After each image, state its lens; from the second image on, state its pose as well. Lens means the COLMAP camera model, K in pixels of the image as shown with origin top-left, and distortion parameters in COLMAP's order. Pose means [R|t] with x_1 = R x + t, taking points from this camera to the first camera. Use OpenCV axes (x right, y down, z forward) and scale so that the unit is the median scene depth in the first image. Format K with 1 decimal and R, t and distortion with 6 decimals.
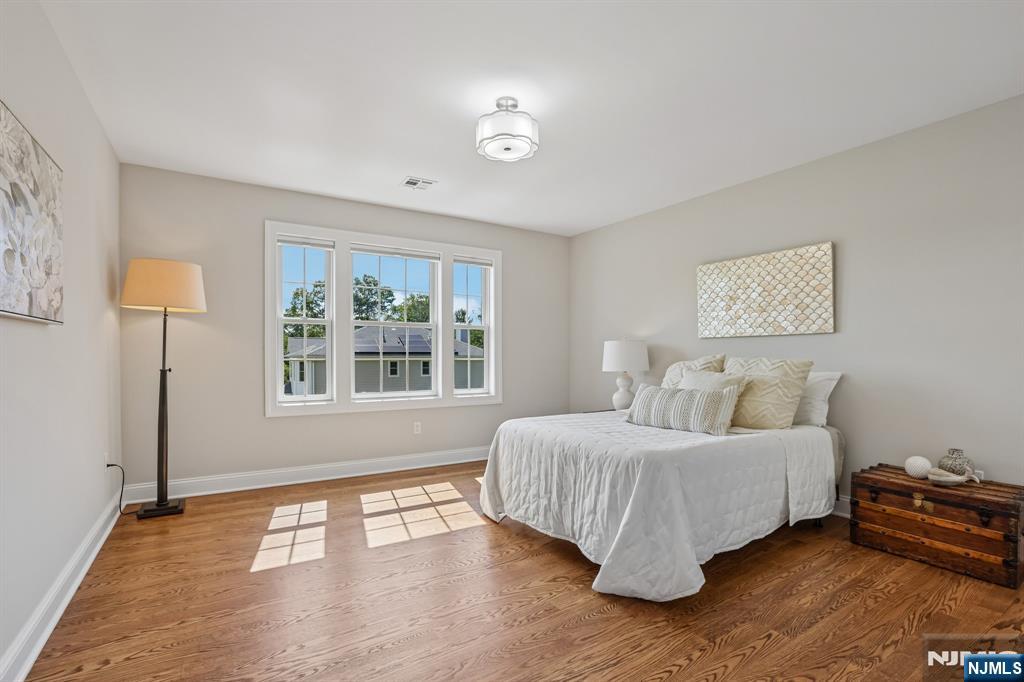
lens RADIAL K [[480.2, 0, 513.7], [0, 480.2, 358.8], [0, 0, 1]] dist [-0.000777, 0.000123]
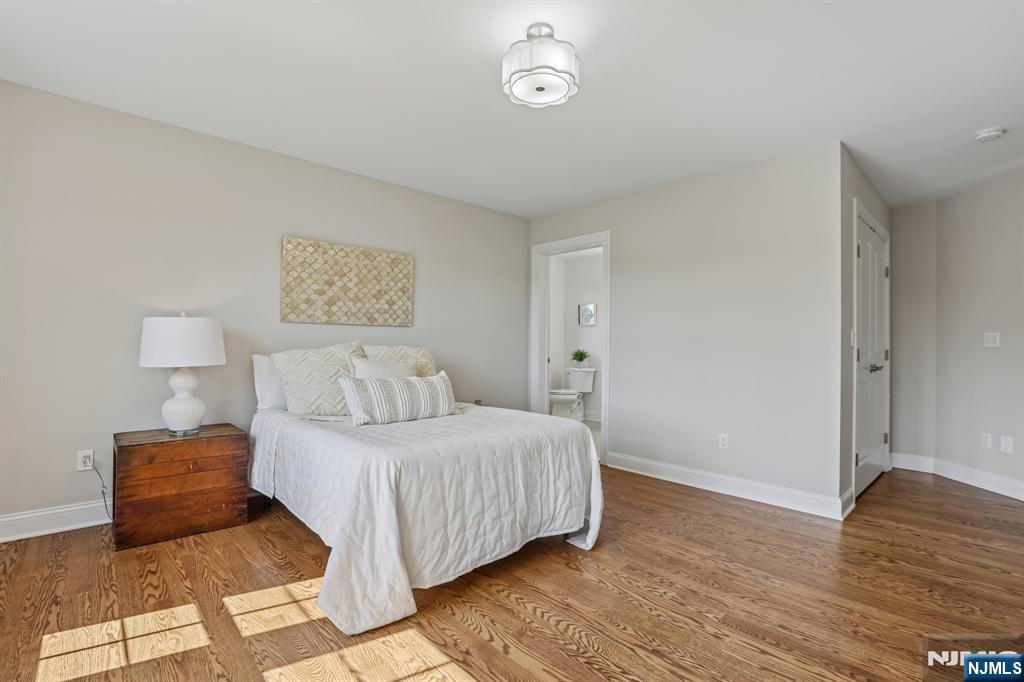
lens RADIAL K [[472.0, 0, 508.6], [0, 472.0, 341.1], [0, 0, 1]] dist [-0.022821, 0.000728]
pose [[-0.166685, 0.010591, 0.985953, -0.719248], [-0.003809, 0.999928, -0.011385, -0.000957], [-0.986003, -0.005653, -0.166633, 1.089963]]
